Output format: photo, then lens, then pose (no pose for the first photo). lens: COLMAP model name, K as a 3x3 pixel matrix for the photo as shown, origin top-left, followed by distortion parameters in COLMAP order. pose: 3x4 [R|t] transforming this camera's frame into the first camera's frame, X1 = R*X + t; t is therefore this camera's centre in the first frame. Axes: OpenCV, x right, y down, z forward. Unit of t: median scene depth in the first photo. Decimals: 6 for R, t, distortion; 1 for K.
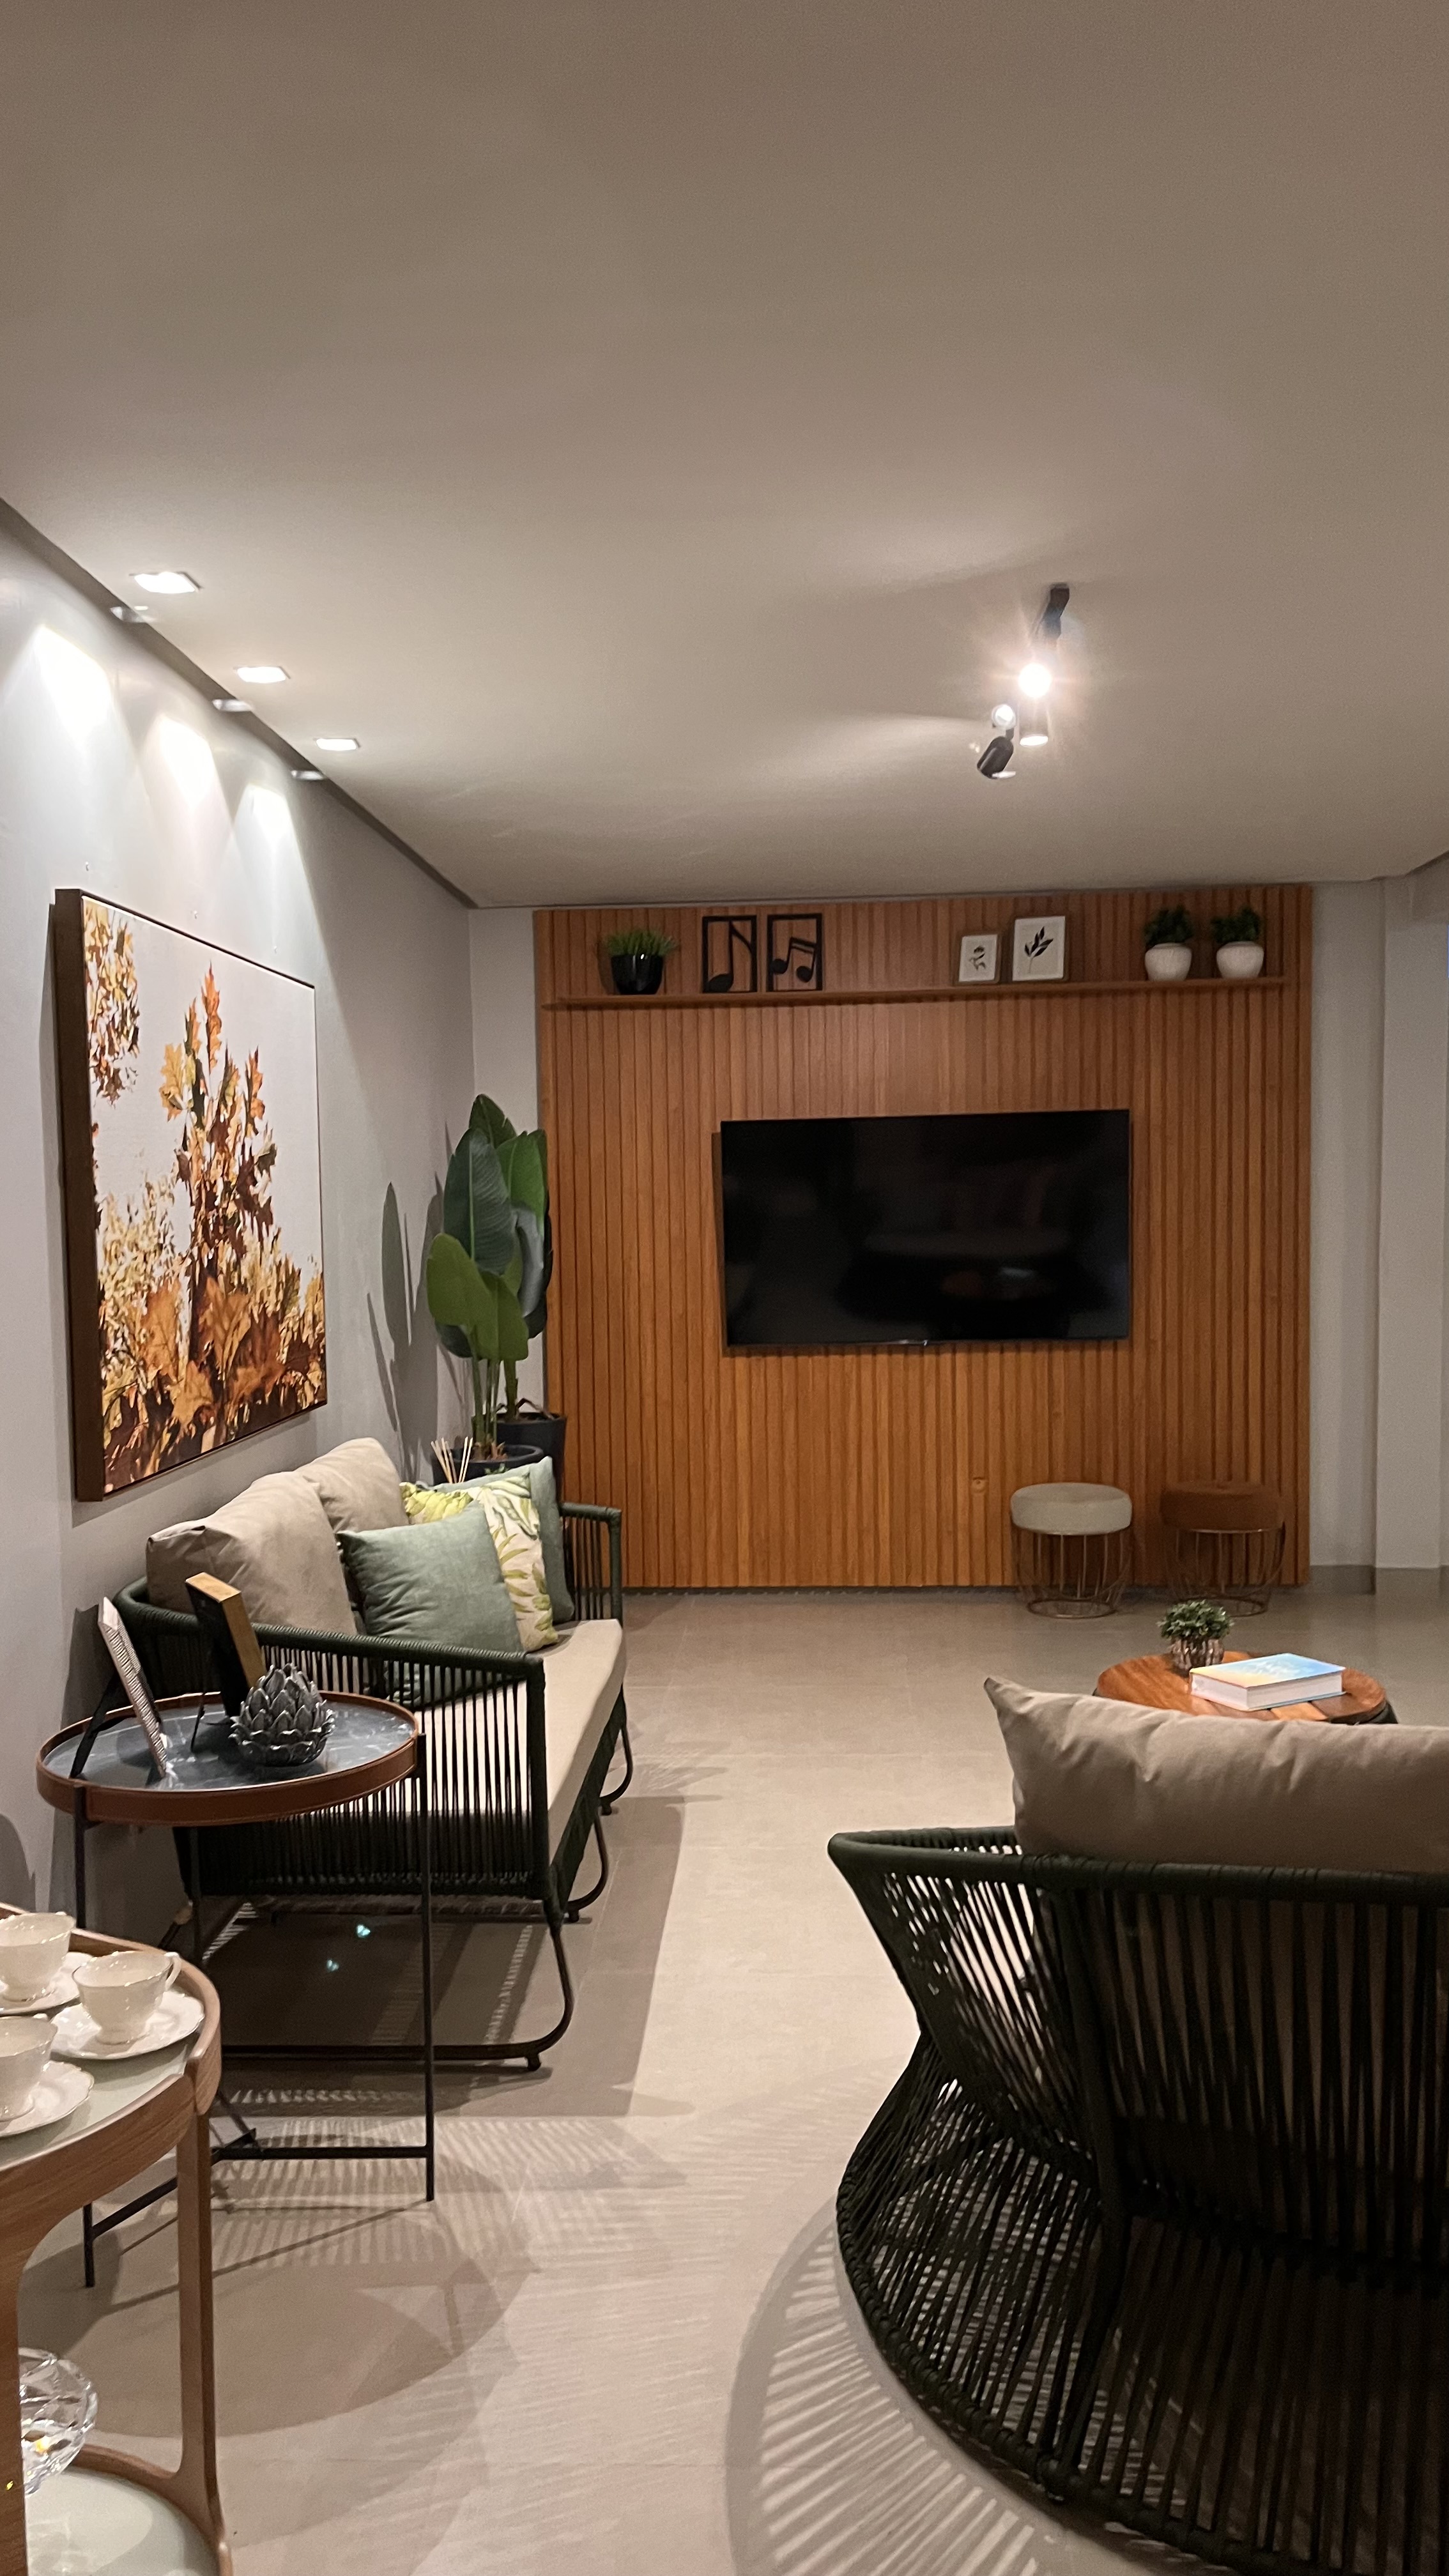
lens RADIAL K [[1947.9, 0, 717.2], [0, 1947.9, 1303.0], [0, 0, 1]] dist [0.068124, -0.085238]
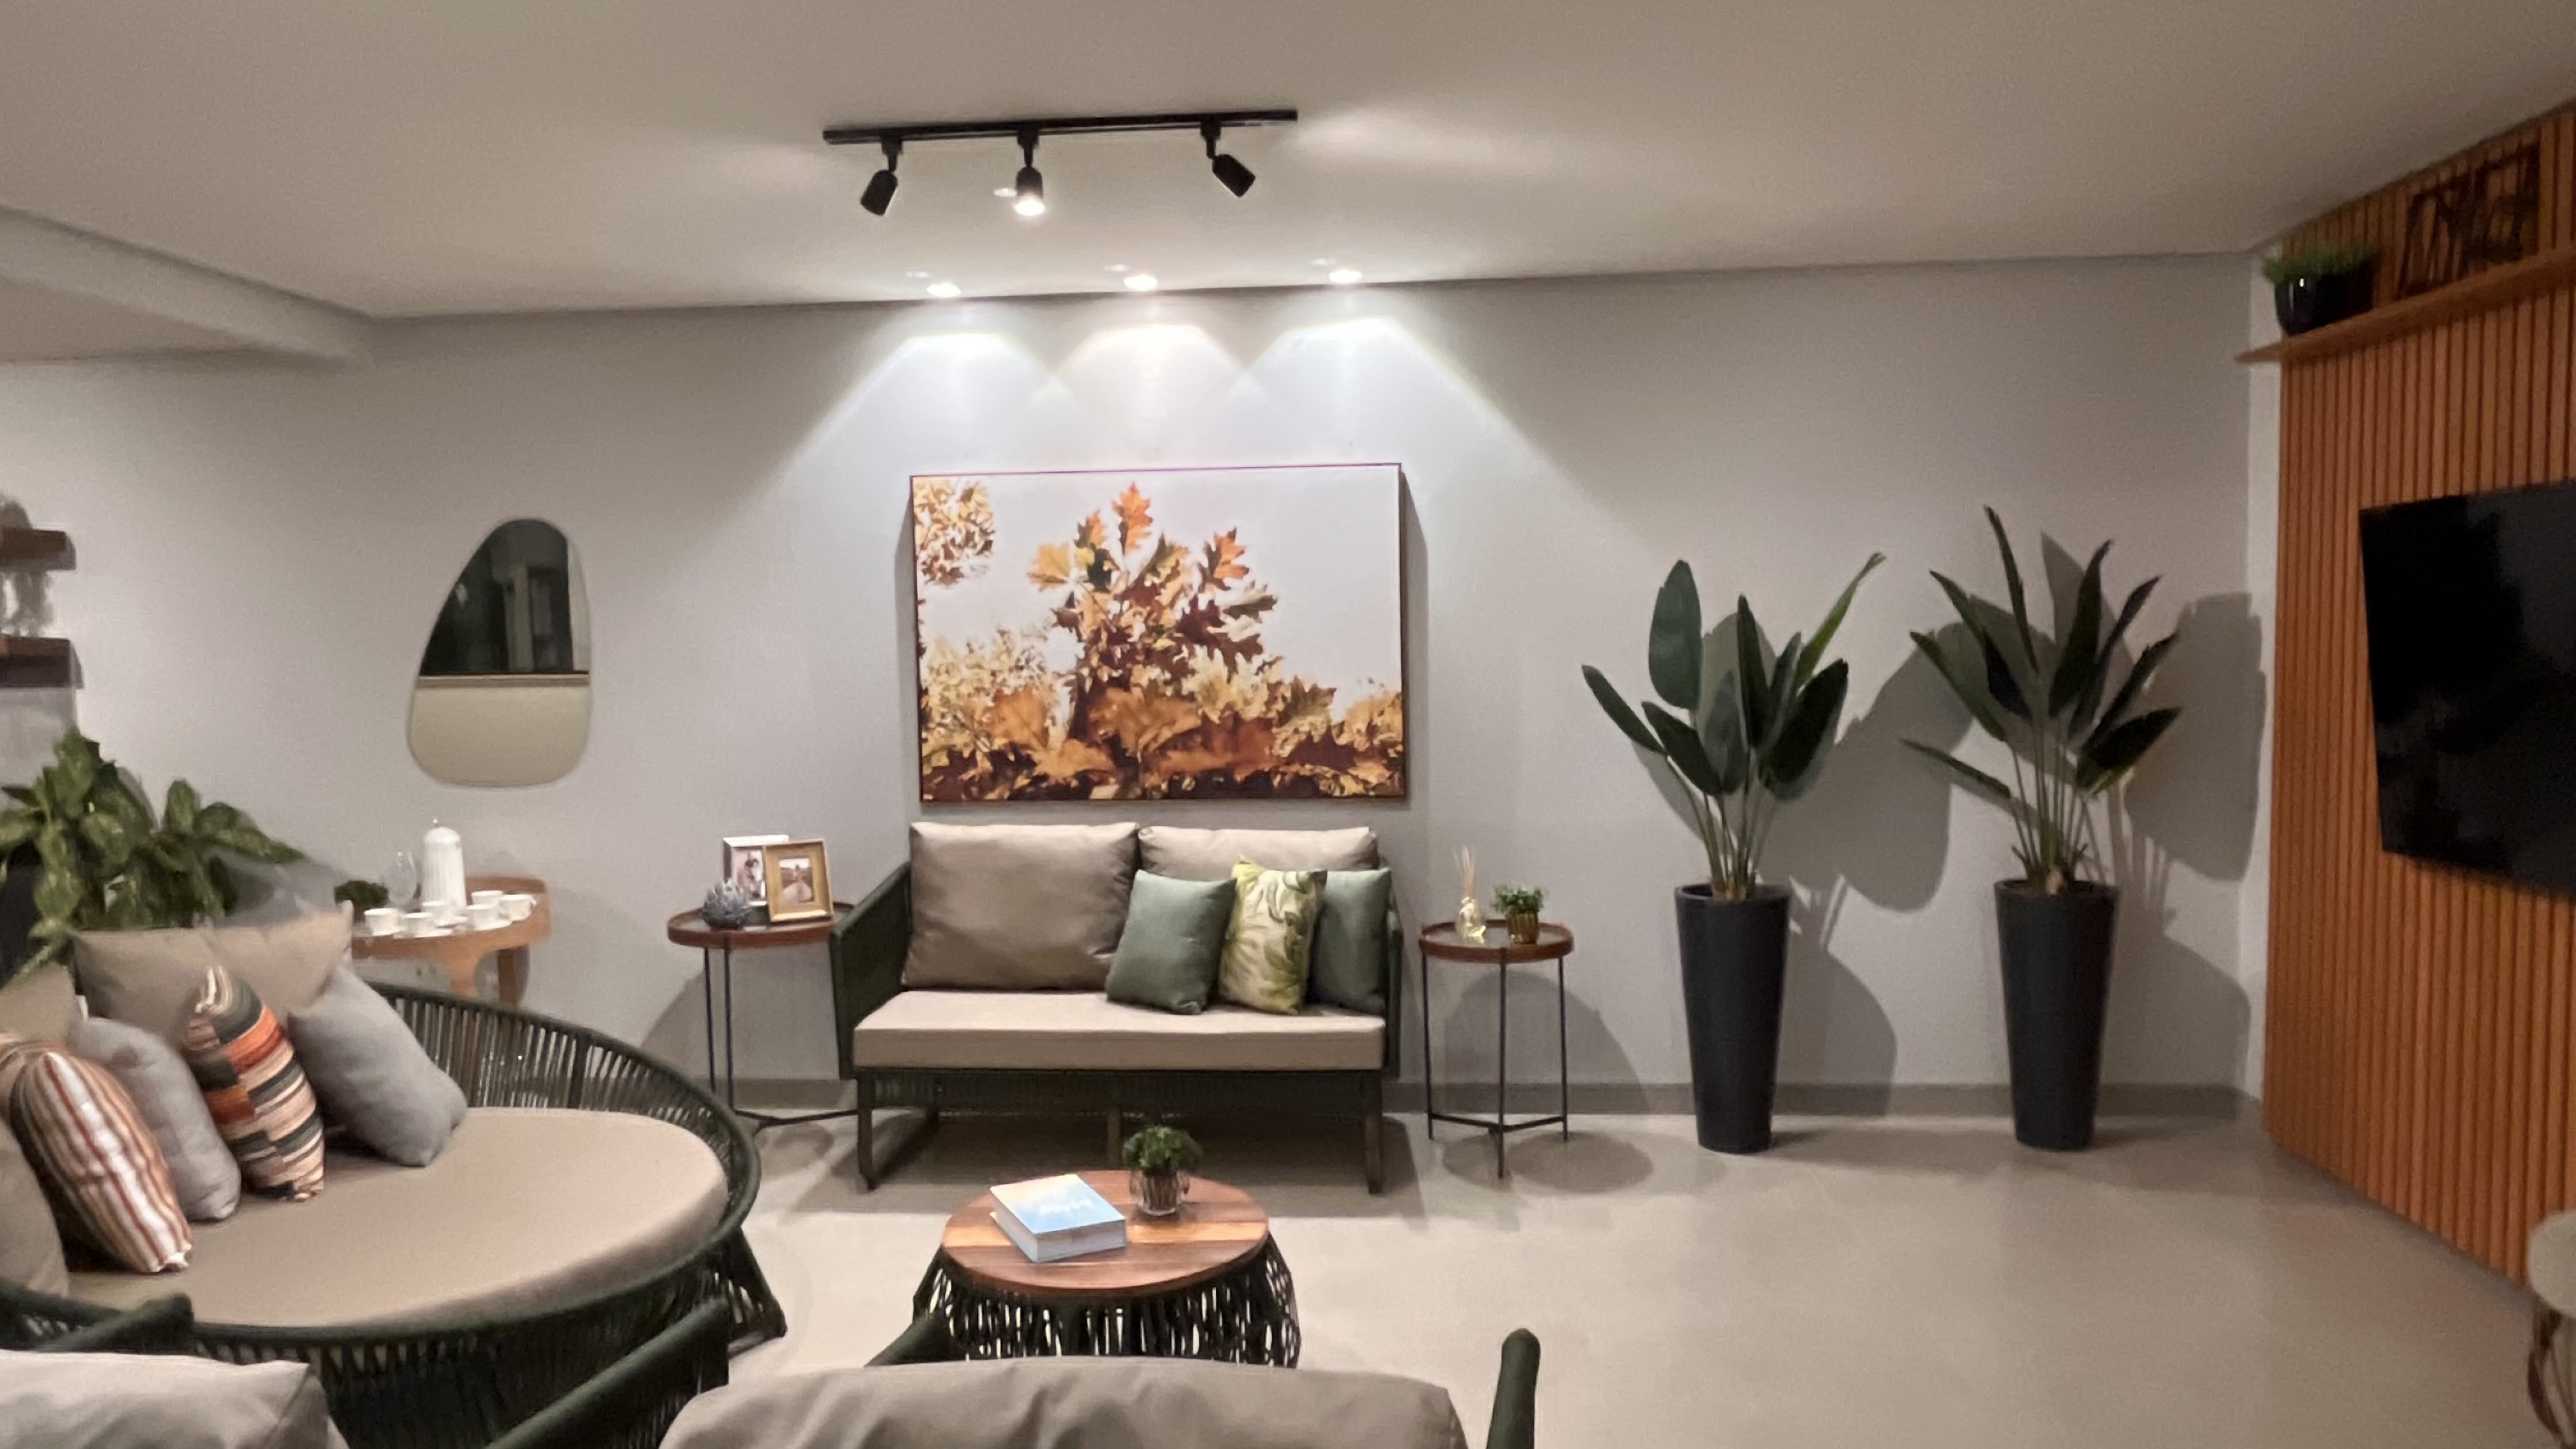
lens RADIAL K [[1645.1, 0, 1270.7], [0, 1645.1, 729.0], [0, 0, 1]] dist [-0.006508, 0.002467]
pose [[-0.033241, 0.077237, -0.996458, 0.586205], [-0.036681, 0.996244, 0.078444, -0.049652], [0.998774, 0.039159, -0.030283, 0.659842]]
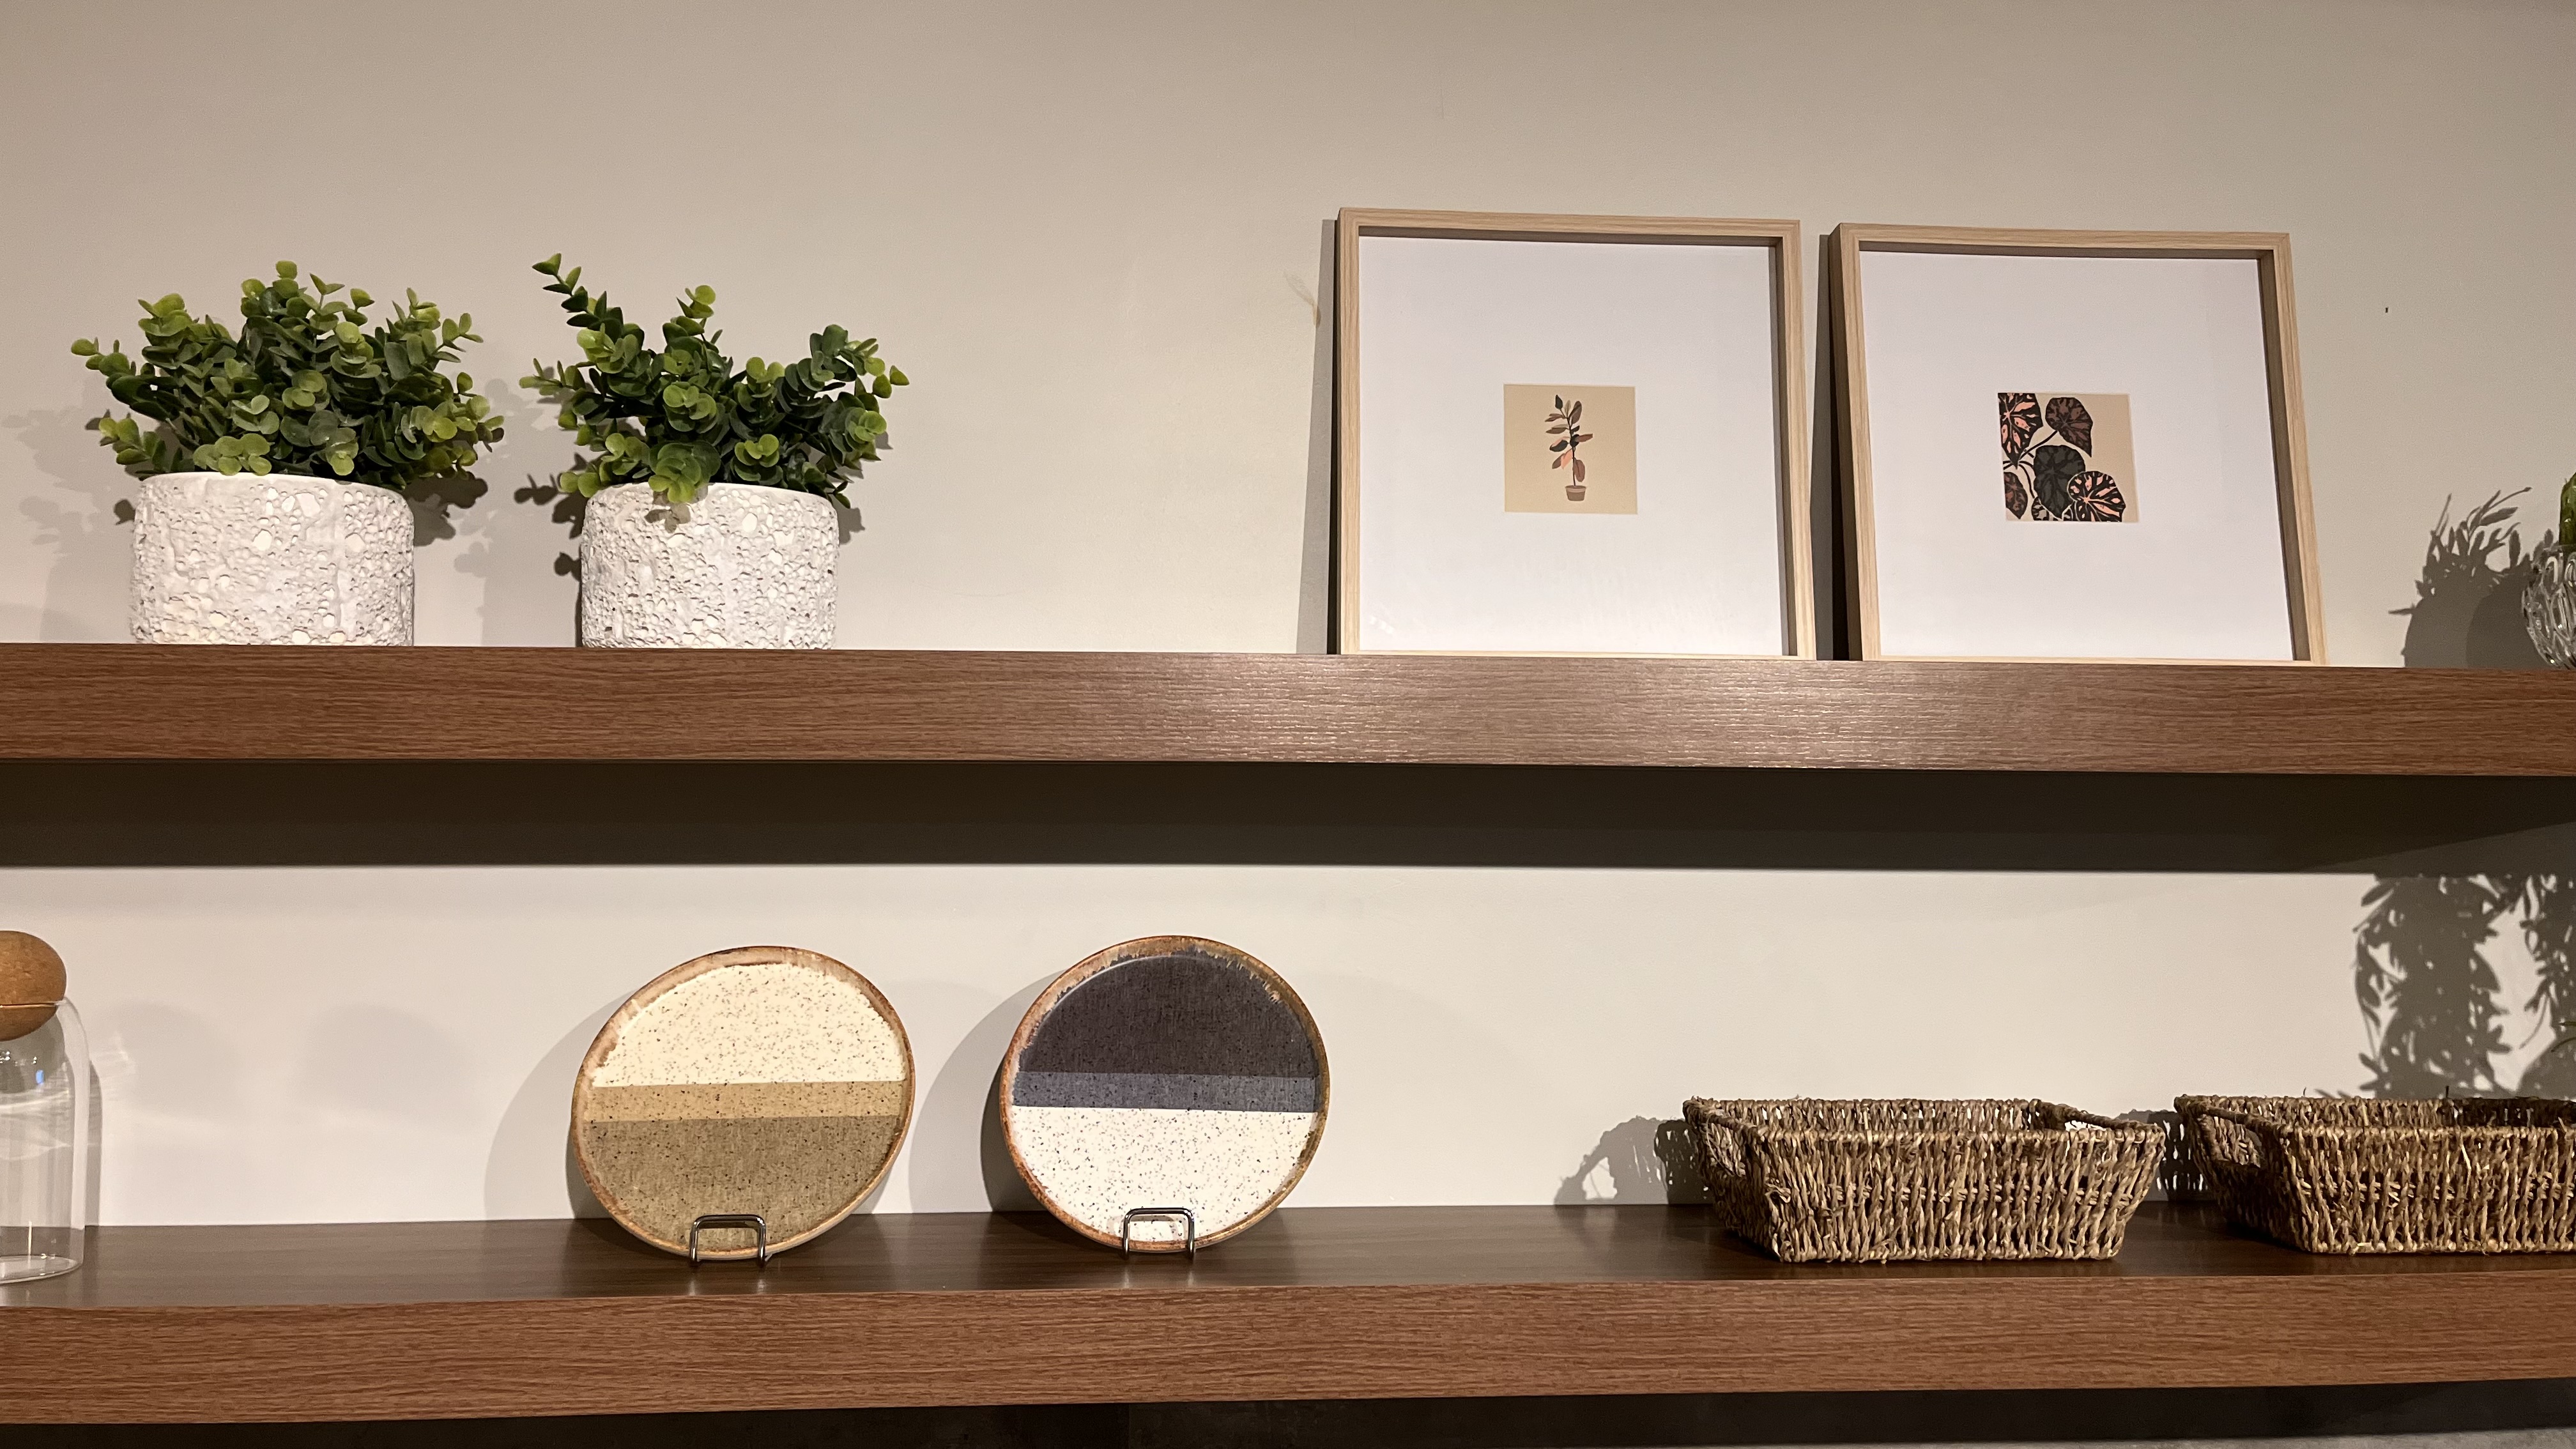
lens RADIAL K [[1947.9, 0, 1278.1], [0, 1947.9, 741.2], [0, 0, 1]] dist [0.068124, -0.085238]
pose [[0.119907, -0.005592, -0.992769, 0.003794], [-0.059216, 0.998163, -0.012775, -0.044305], [0.991018, 0.060320, 0.119355, -0.120067]]
